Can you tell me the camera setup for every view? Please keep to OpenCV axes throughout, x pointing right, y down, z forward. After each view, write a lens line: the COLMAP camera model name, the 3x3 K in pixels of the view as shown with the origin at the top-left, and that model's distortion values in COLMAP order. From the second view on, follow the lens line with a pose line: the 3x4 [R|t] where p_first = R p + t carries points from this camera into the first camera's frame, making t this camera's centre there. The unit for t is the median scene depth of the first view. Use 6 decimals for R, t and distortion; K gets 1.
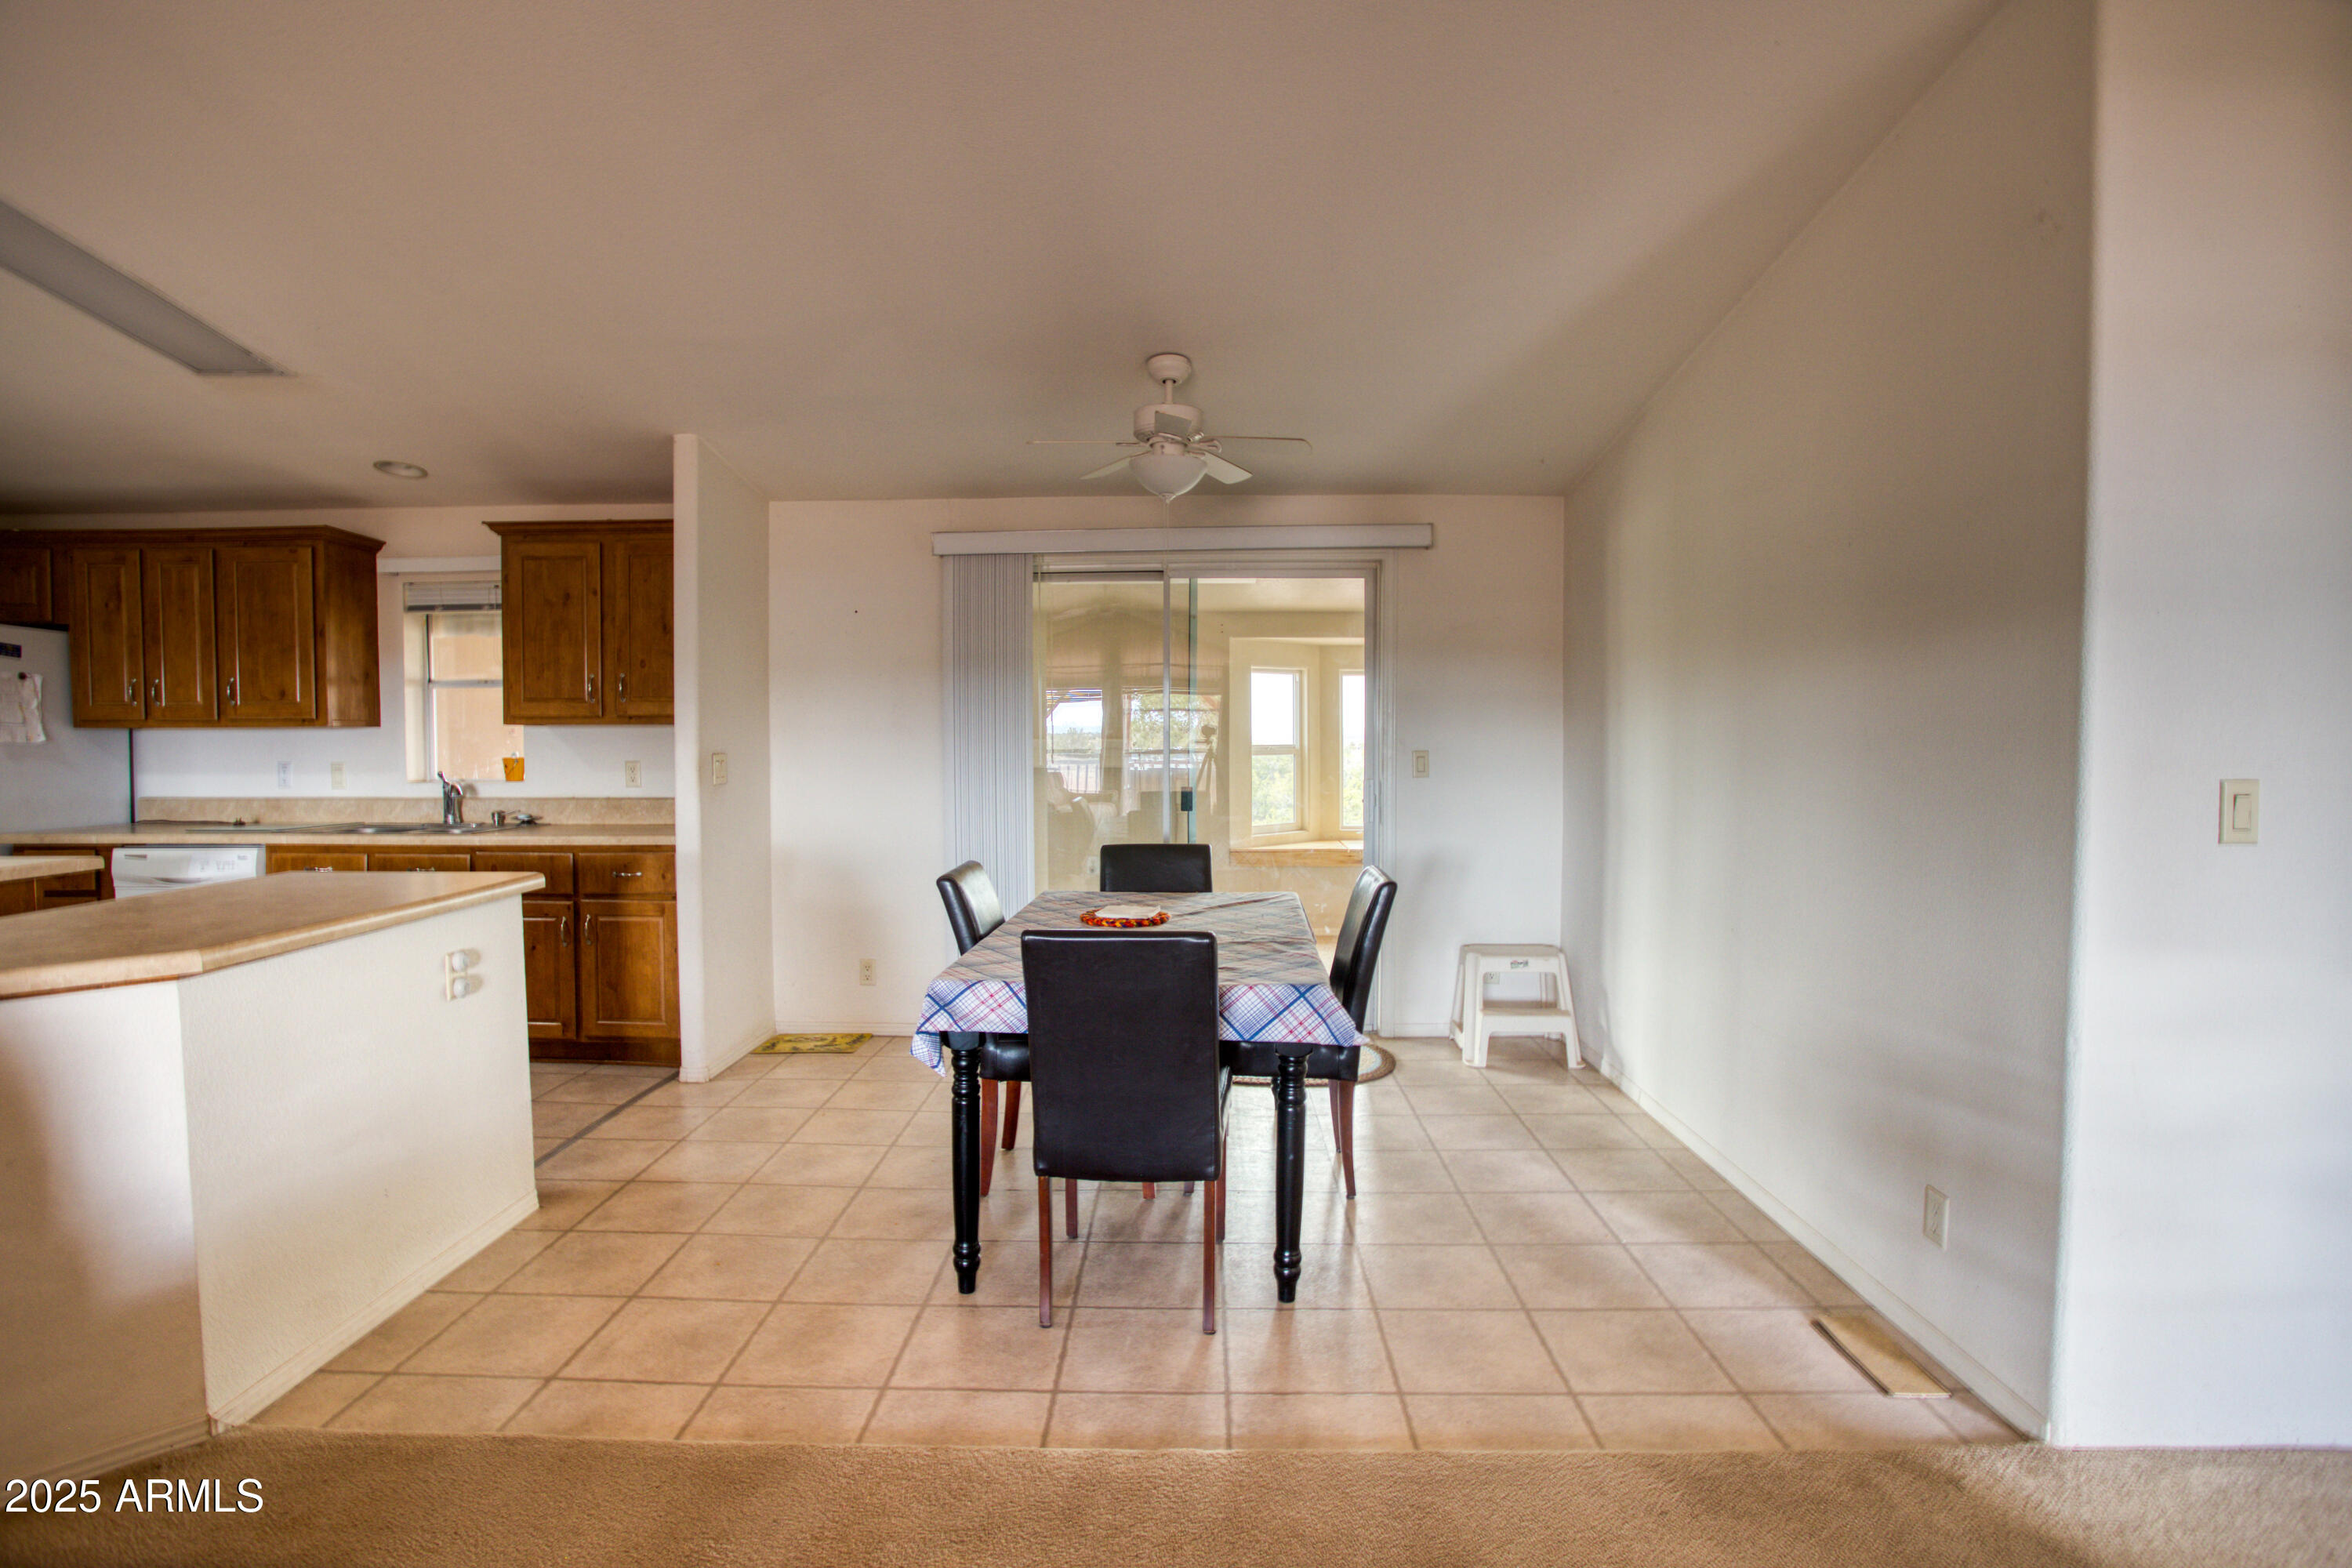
lens RADIAL K [[1157.1, 0, 1187.0], [0, 1157.1, 777.2], [0, 0, 1]] dist [-0.061833, 0.000695]
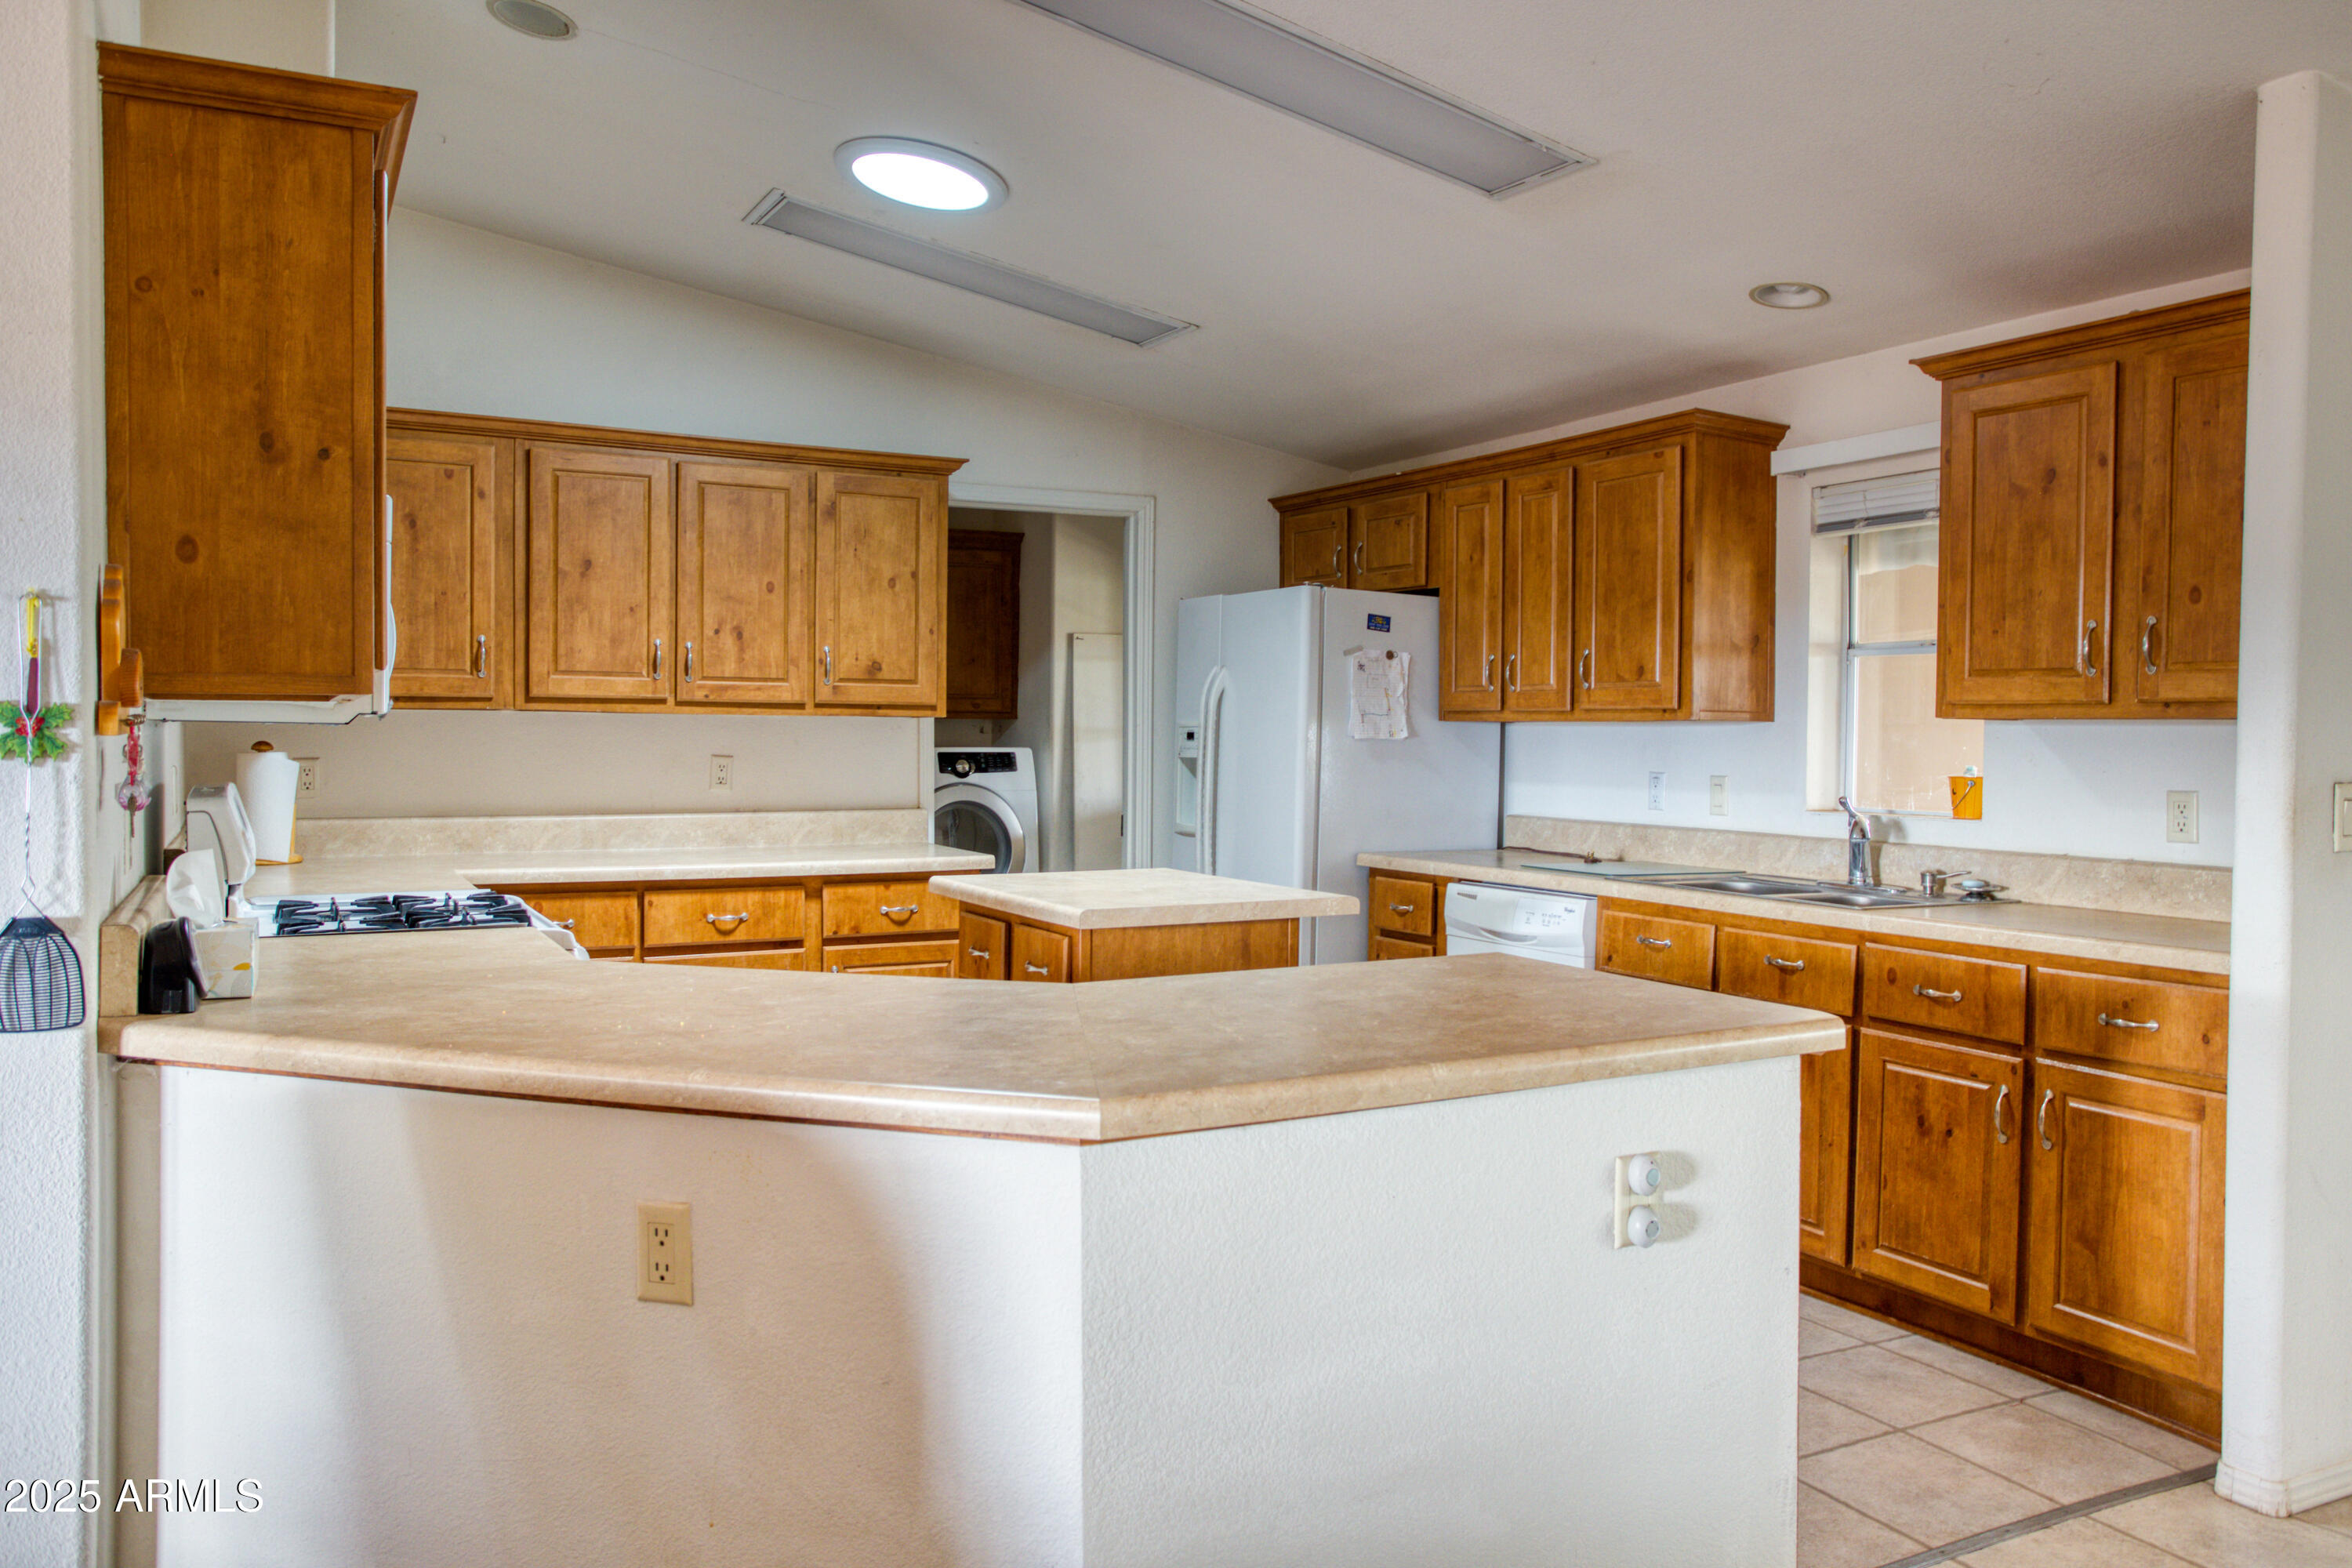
lens RADIAL K [[1762.4, 0, 1179.0], [0, 1762.4, 759.7], [0, 0, 1]] dist [0.003239, 0.010391]
pose [[0.499701, 0.019405, -0.865981, -0.034570], [-0.041100, 0.999154, -0.001327, -0.008960], [0.865222, 0.036255, 0.500076, 0.235894]]
